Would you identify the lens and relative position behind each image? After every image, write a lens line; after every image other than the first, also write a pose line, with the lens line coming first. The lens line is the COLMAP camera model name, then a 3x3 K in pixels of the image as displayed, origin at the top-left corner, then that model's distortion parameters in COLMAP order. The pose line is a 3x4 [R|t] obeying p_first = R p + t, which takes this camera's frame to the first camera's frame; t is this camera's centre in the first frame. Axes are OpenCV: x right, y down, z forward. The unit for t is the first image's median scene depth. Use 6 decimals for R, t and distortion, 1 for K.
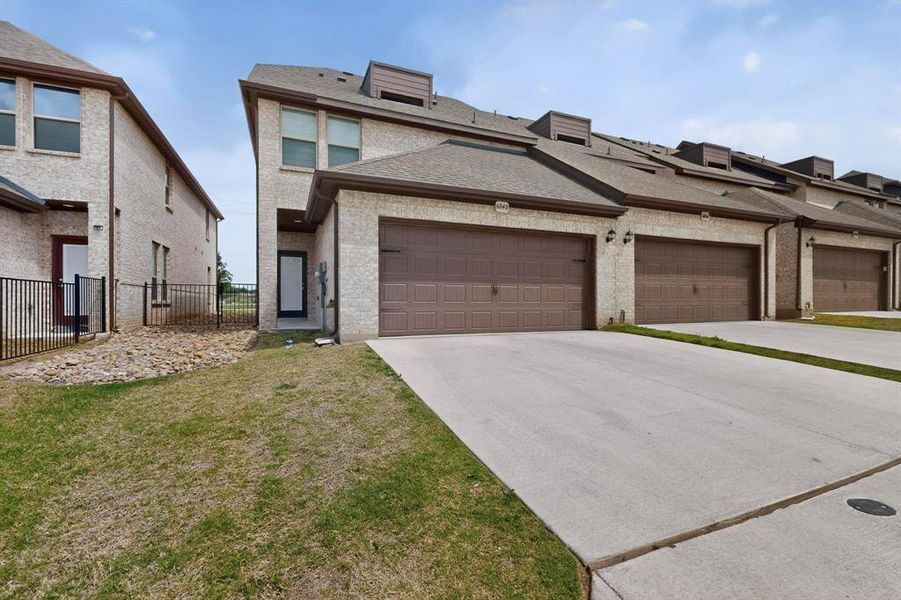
lens RADIAL K [[391.0, 0, 456.9], [0, 391.0, 299.1], [0, 0, 1]] dist [-0.000959, -0.000645]
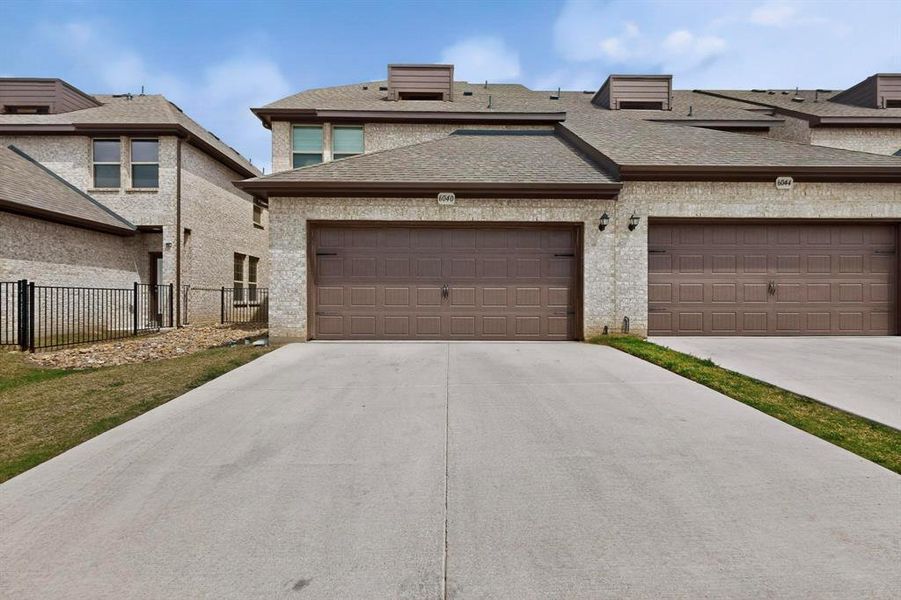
lens RADIAL K [[391.0, 0, 451.4], [0, 391.0, 302.5], [0, 0, 1]] dist [-0.000959, -0.000645]
pose [[0.926231, 0.004302, -0.376932, 0.408436], [-0.001016, 0.999960, 0.008914, -0.007402], [0.376956, -0.007874, 0.926198, 0.161726]]
